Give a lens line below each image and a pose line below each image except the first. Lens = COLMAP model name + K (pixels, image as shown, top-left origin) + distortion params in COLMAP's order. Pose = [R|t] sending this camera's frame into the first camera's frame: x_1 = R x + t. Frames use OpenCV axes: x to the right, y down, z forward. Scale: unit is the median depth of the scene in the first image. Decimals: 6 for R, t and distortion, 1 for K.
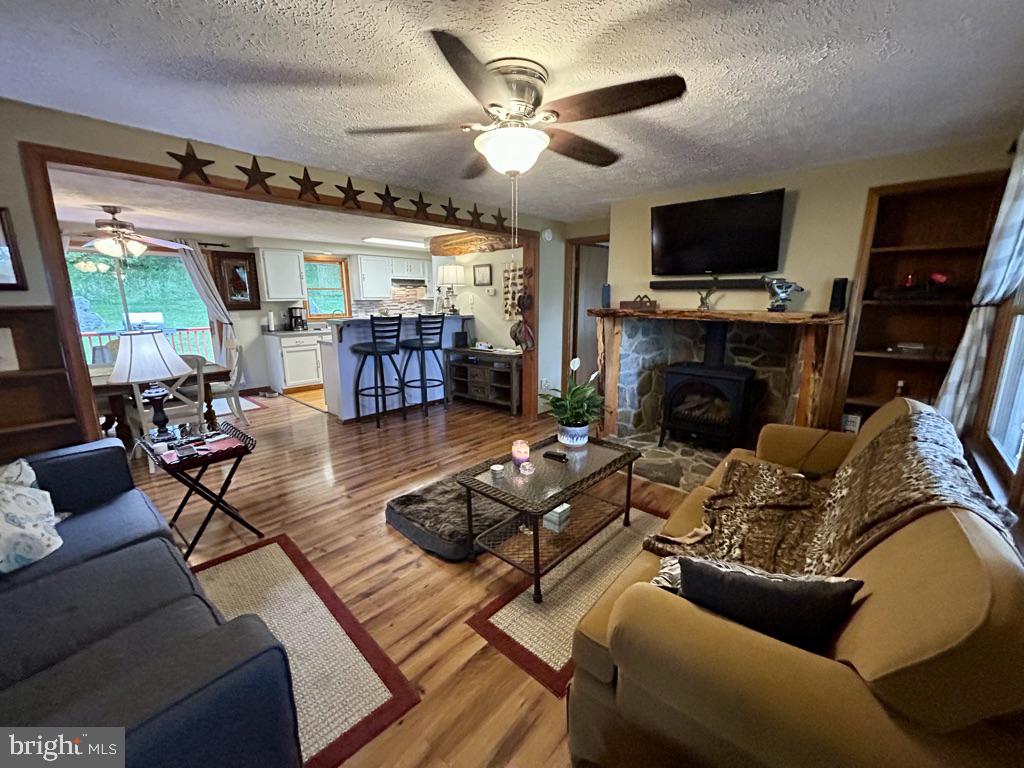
lens RADIAL K [[415.4, 0, 508.9], [0, 415.4, 382.9], [0, 0, 1]] dist [-0.000214, 0.000364]
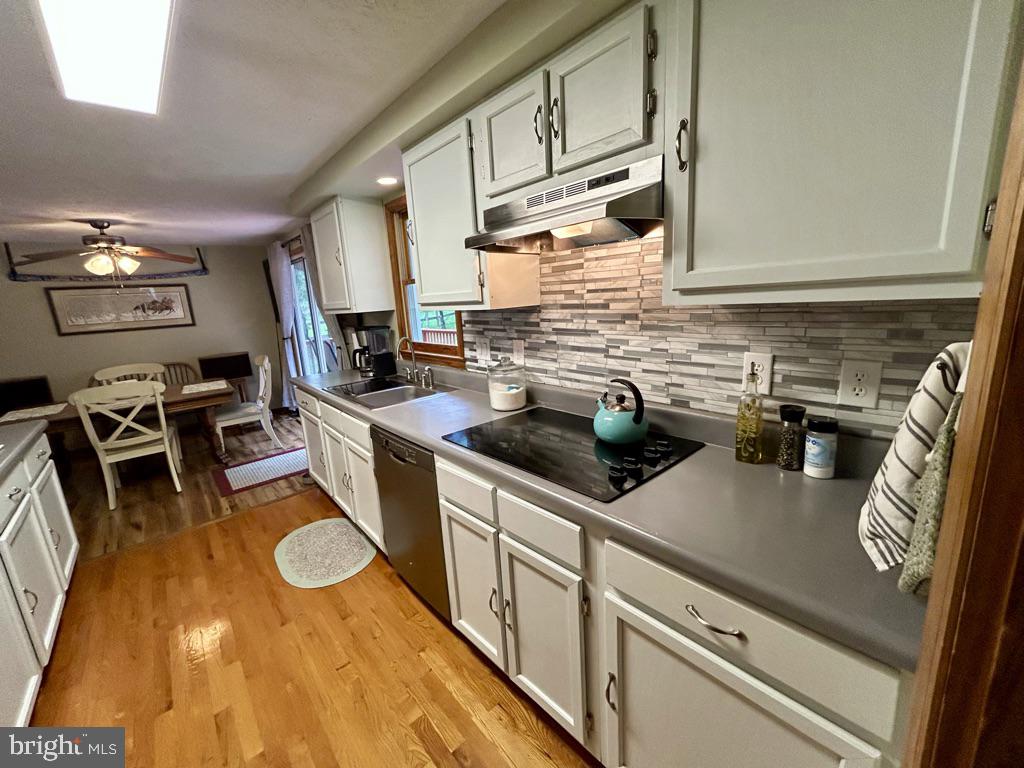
lens RADIAL K [[415.4, 0, 508.9], [0, 415.4, 382.9], [0, 0, 1]] dist [-0.000214, 0.000364]
pose [[-0.121234, 0.216959, -0.968623, -0.103613], [-0.142487, 0.961911, 0.233289, -0.390959], [0.982344, 0.166299, -0.085703, 1.869938]]
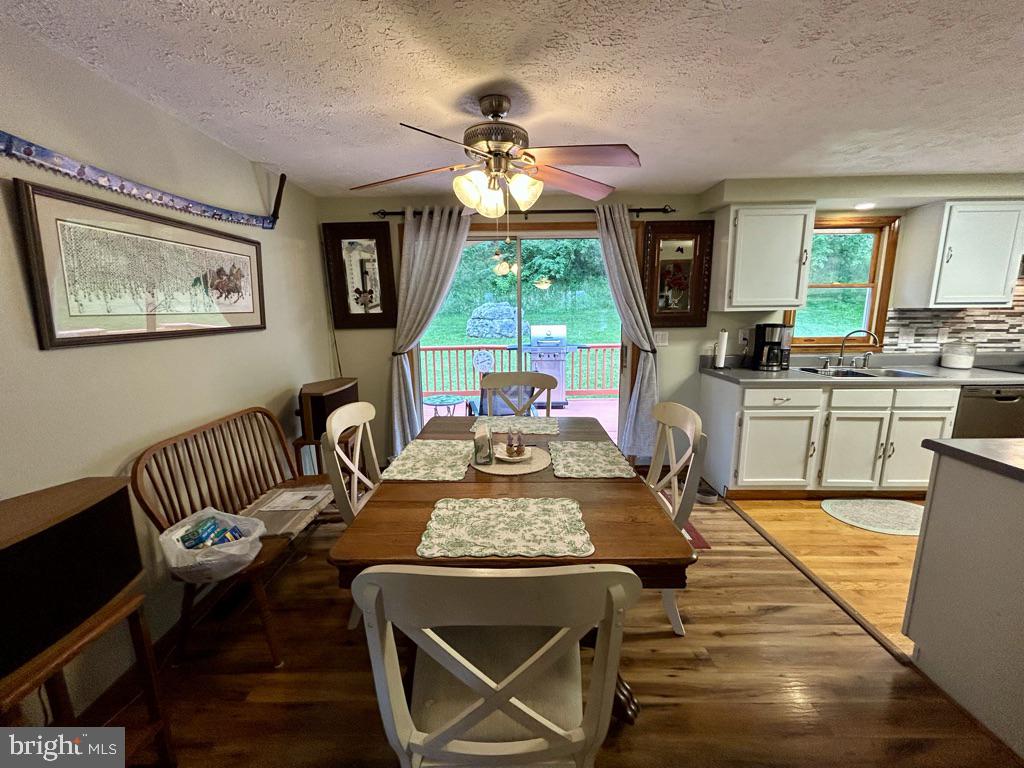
lens RADIAL K [[415.4, 0, 508.9], [0, 415.4, 382.9], [0, 0, 1]] dist [-0.000214, 0.000364]
pose [[0.665811, 0.128584, -0.734957, -0.541372], [-0.145211, 0.988534, 0.041400, -0.134533], [0.731854, 0.079159, 0.676848, 0.682154]]
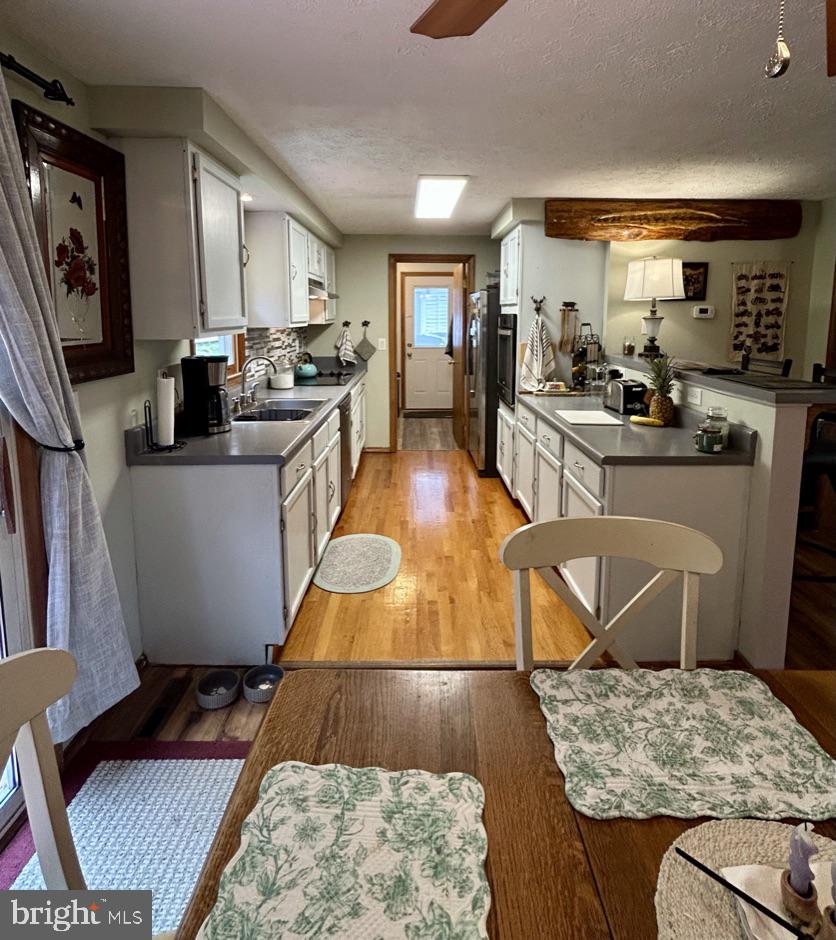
lens RADIAL K [[534.4, 0, 421.5], [0, 534.4, 378.4], [0, 0, 1]] dist [-0.004196, -0.000301]
pose [[0.734580, -0.076256, 0.674224, -1.028001], [0.134155, 0.990372, -0.034152, -0.203692], [-0.665128, 0.115538, 0.737737, 0.945904]]
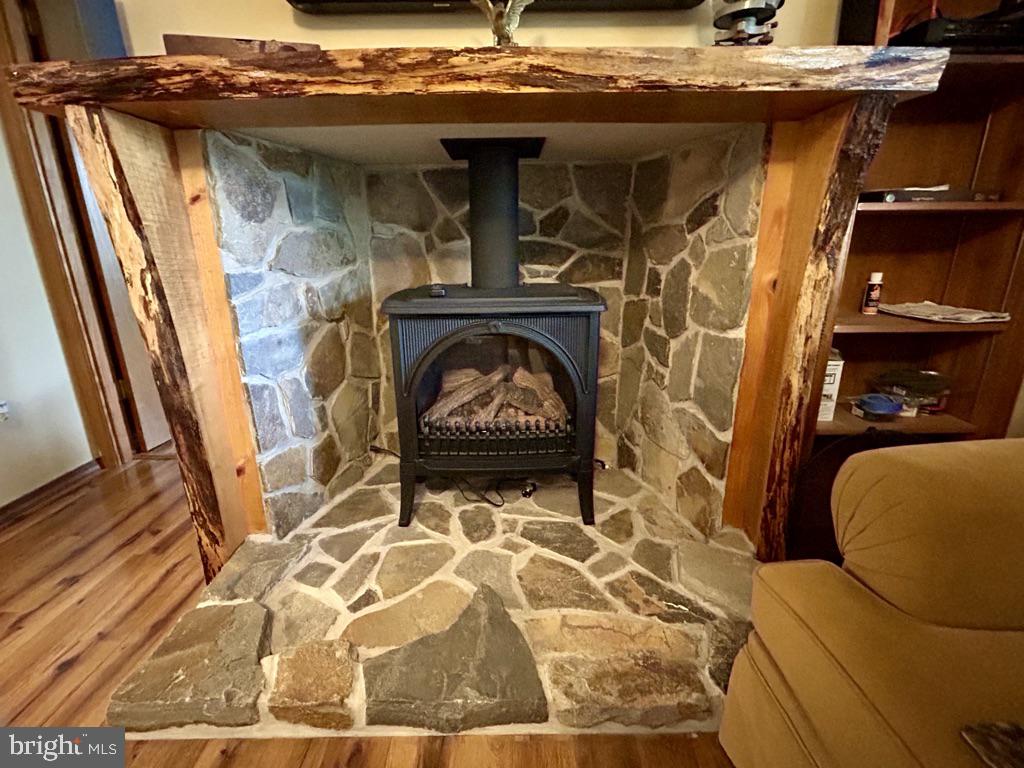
lens RADIAL K [[476.6, 0, 508.3], [0, 476.6, 383.5], [0, 0, 1]] dist [-0.002293, -0.000088]
pose [[0.739164, -0.197652, 0.643872, 0.174020], [0.147236, 0.980269, 0.131890, -0.009772], [-0.657235, -0.002687, 0.753681, 0.584179]]
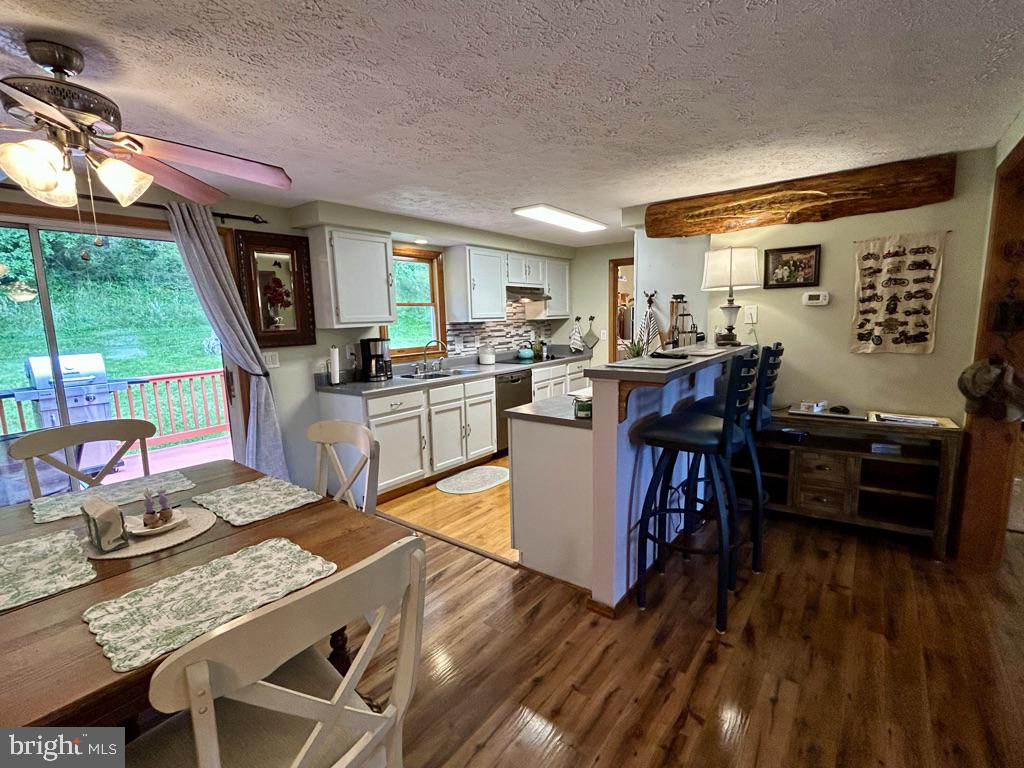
lens RADIAL K [[476.6, 0, 508.3], [0, 476.6, 383.5], [0, 0, 1]] dist [-0.002293, -0.000088]
pose [[0.996936, -0.032375, 0.071205, -0.596196], [0.036996, 0.997228, -0.064565, -0.118624], [-0.068917, 0.067001, 0.995370, 0.581273]]
